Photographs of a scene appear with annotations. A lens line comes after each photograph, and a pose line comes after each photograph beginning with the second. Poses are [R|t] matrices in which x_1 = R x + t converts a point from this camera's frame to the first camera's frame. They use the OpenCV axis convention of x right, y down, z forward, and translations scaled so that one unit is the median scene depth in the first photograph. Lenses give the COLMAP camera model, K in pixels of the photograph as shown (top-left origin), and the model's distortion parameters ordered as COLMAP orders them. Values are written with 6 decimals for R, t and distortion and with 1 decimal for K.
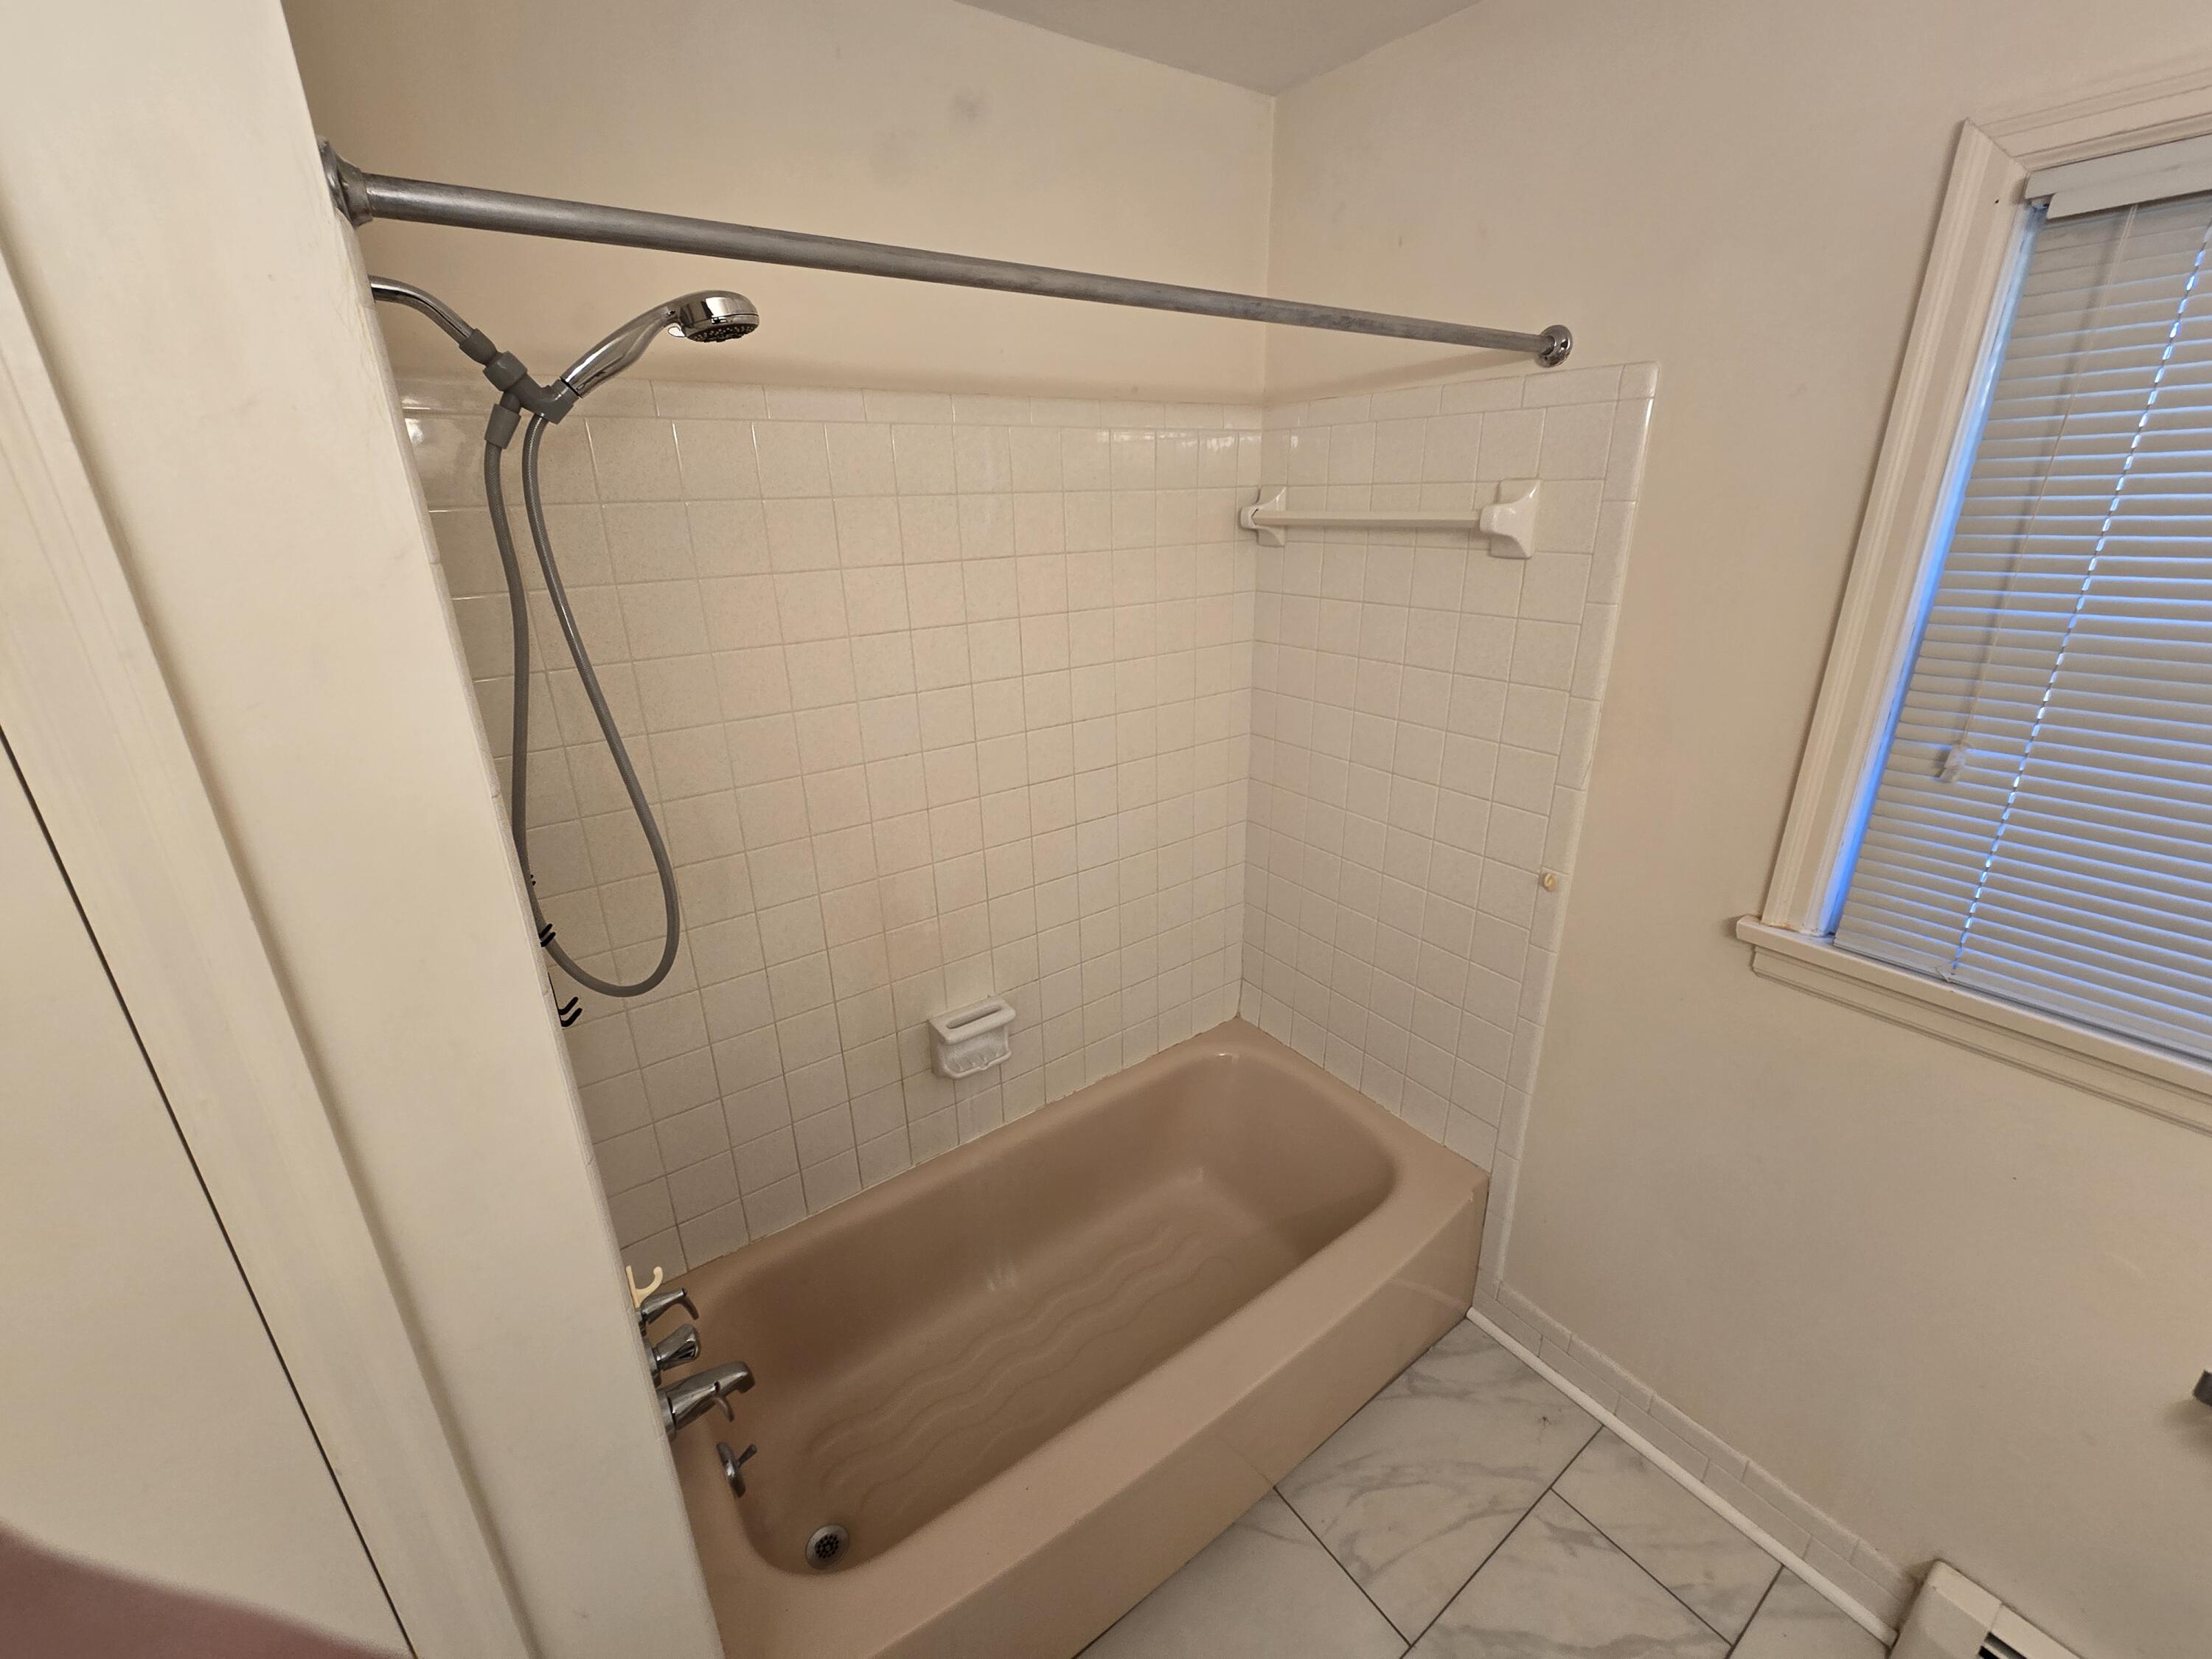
lens RADIAL K [[890.2, 0, 1103.9], [0, 890.2, 818.5], [0, 0, 1]] dist [-0.009849, -0.000240]
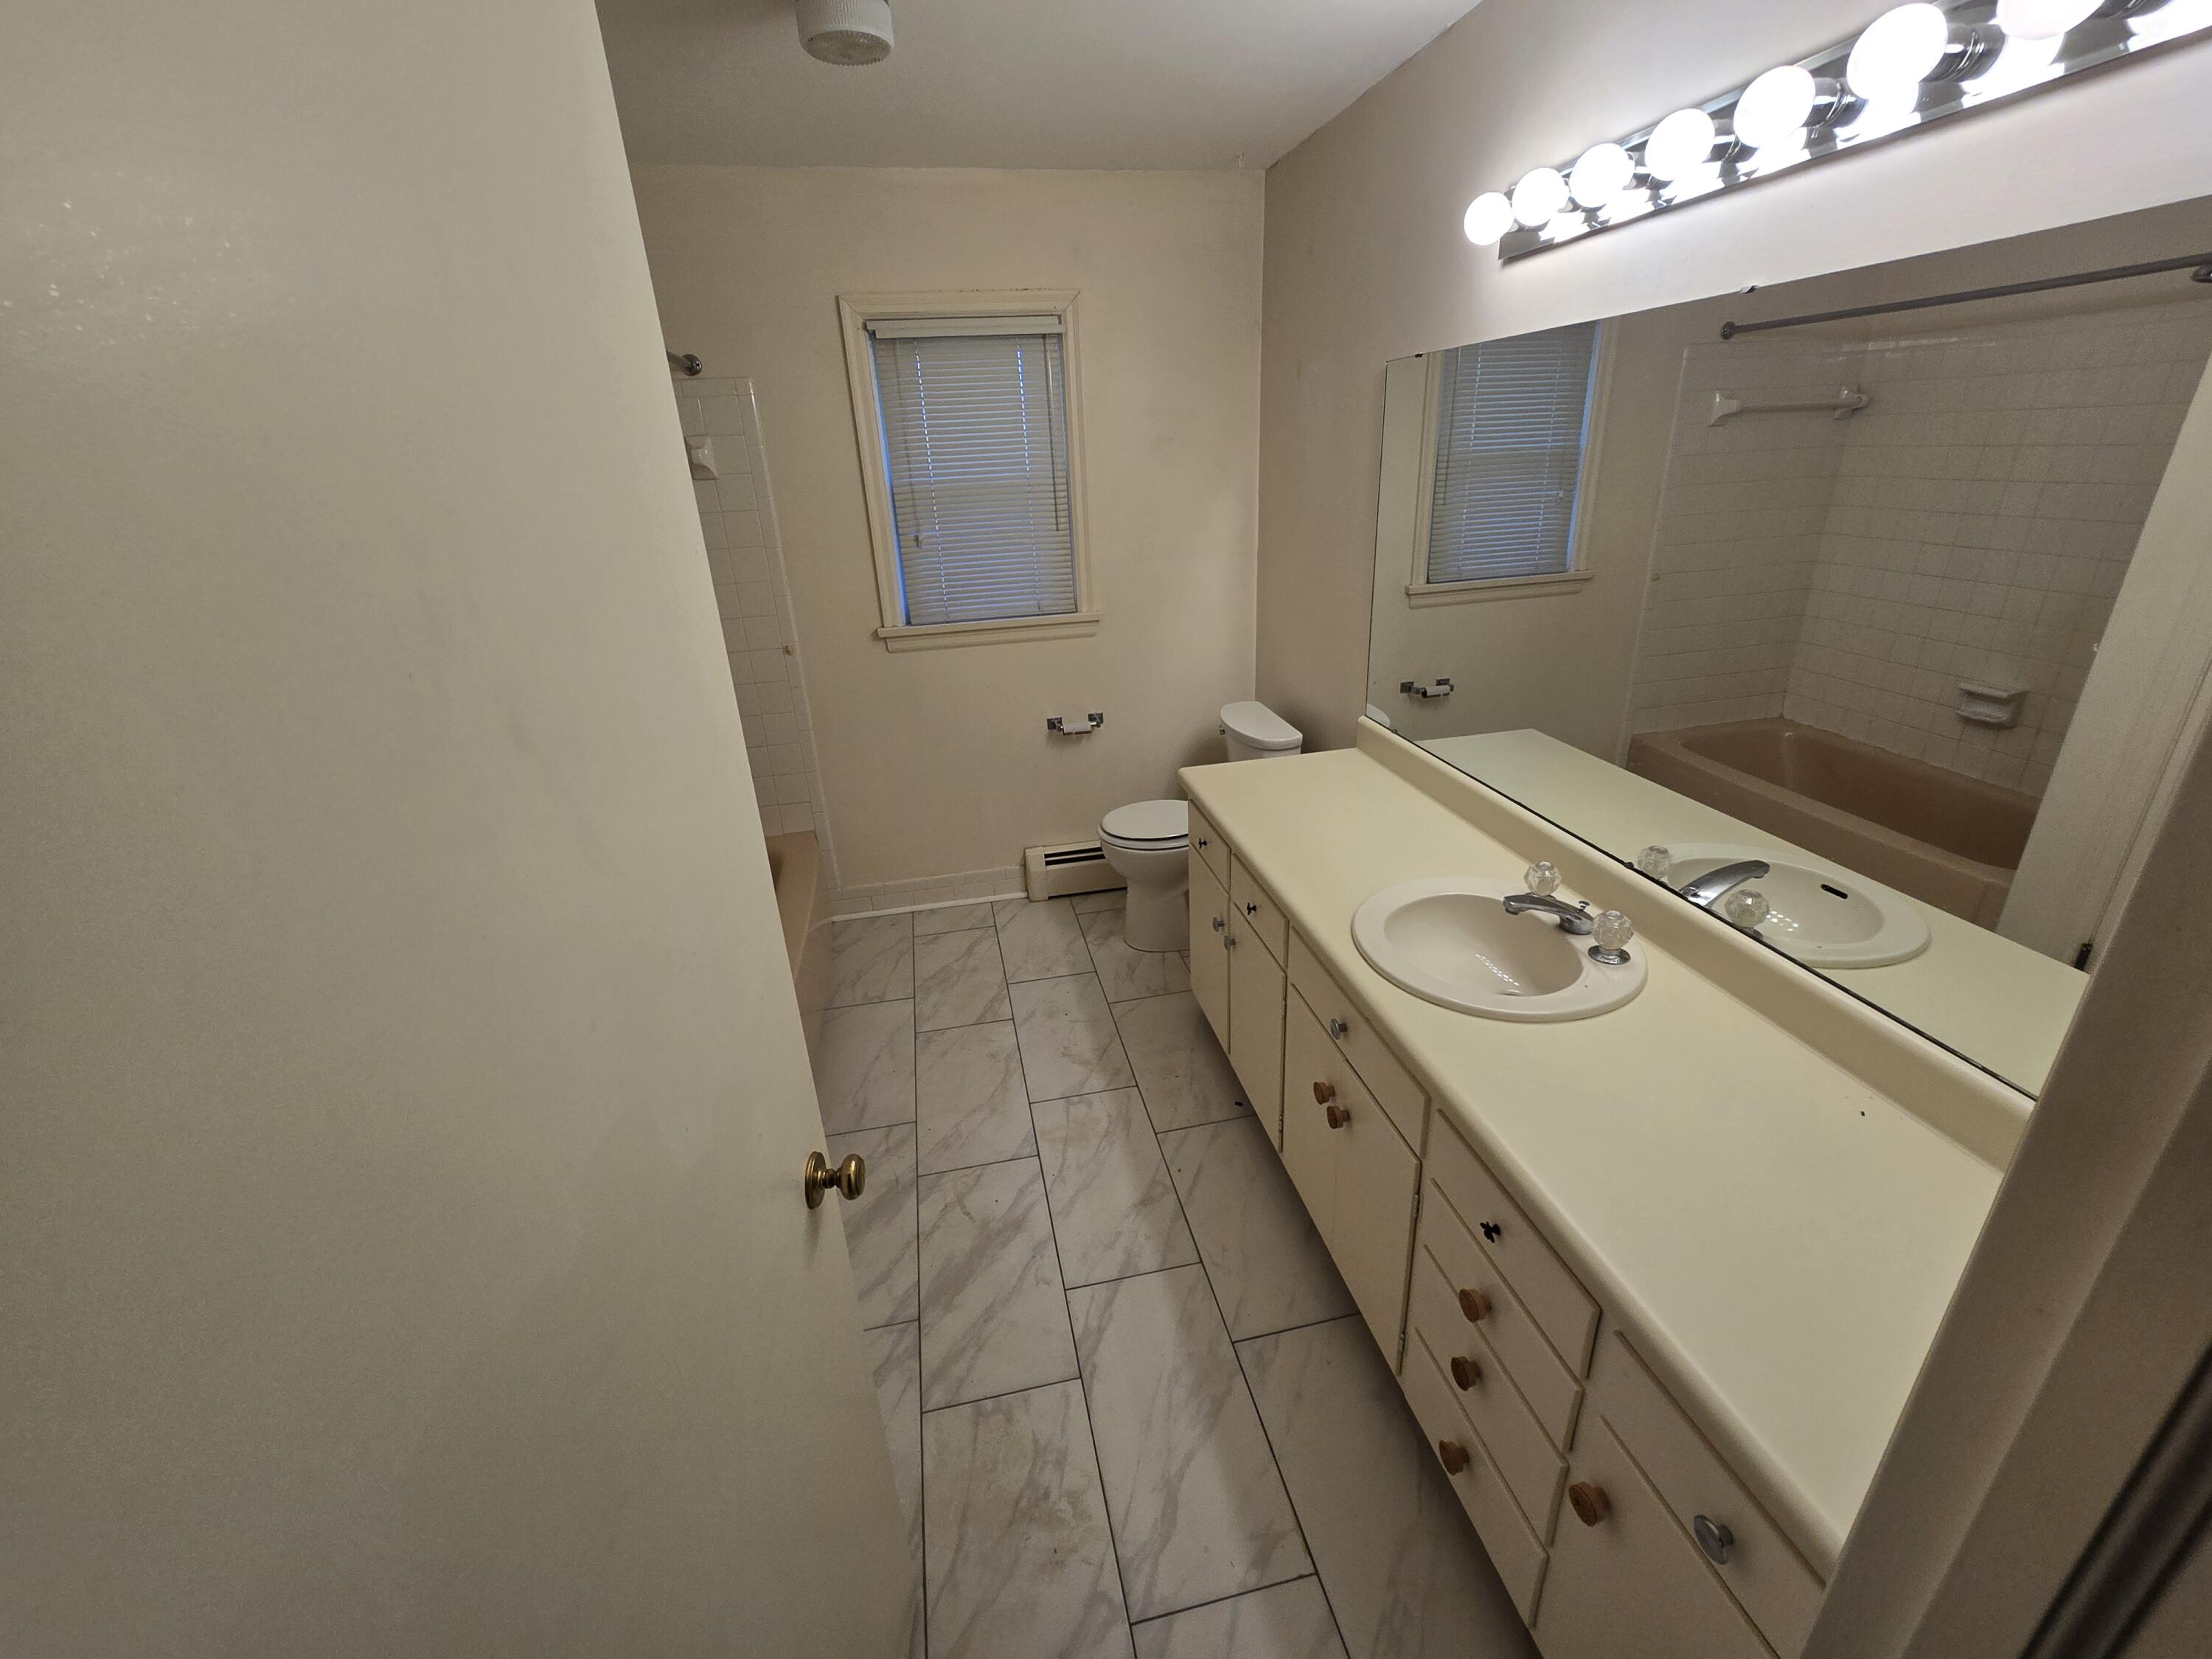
lens RADIAL K [[890.2, 0, 1103.9], [0, 890.2, 818.5], [0, 0, 1]] dist [-0.009849, -0.000240]
pose [[0.407706, -0.345752, 0.845122, -1.082474], [0.343213, 0.915698, 0.209052, 0.267131], [-0.846156, 0.204825, 0.492002, -0.489336]]
